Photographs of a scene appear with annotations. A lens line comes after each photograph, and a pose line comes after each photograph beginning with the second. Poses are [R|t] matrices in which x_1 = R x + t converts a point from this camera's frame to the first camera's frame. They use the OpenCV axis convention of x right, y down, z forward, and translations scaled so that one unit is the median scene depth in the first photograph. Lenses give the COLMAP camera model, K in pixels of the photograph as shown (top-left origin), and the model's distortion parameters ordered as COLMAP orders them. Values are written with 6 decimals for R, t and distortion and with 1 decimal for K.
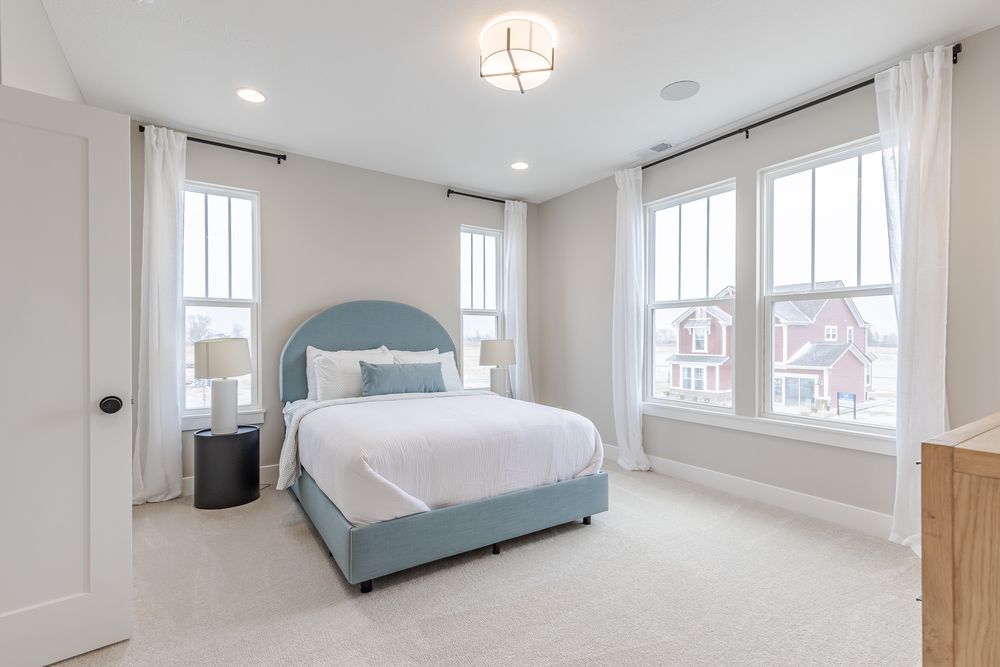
lens RADIAL K [[458.1, 0, 502.1], [0, 458.1, 340.8], [0, 0, 1]] dist [0.006946, 0.000871]
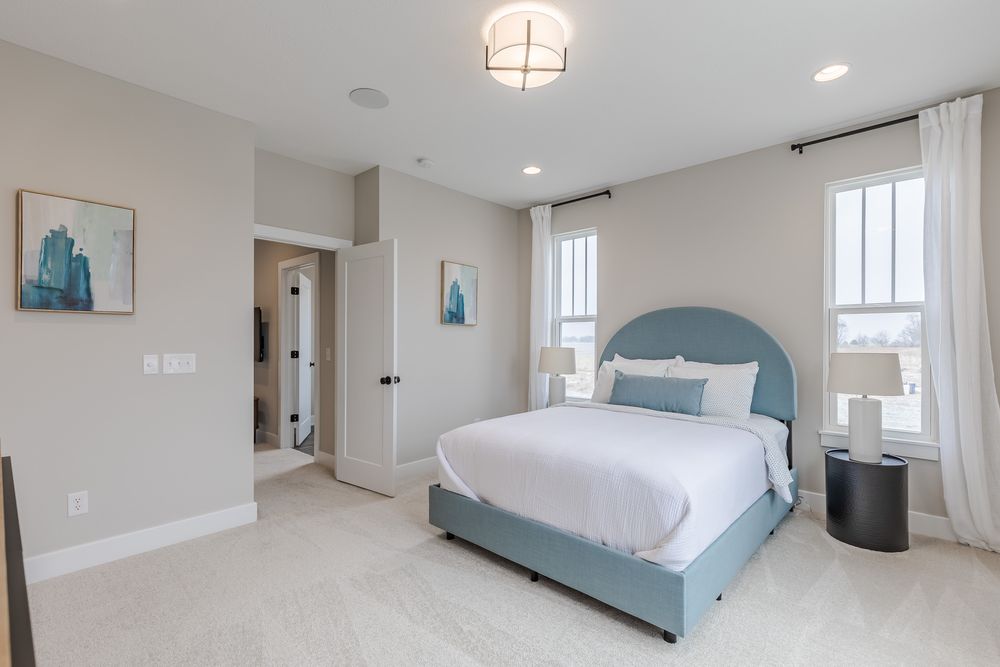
lens RADIAL K [[458.1, 0, 504.4], [0, 458.1, 332.3], [0, 0, 1]] dist [0.006946, 0.000871]
pose [[0.229903, -0.013075, -0.973126, 0.611711], [-0.007234, 0.999859, -0.015143, -0.022797], [0.973187, 0.010521, 0.229776, 0.490212]]
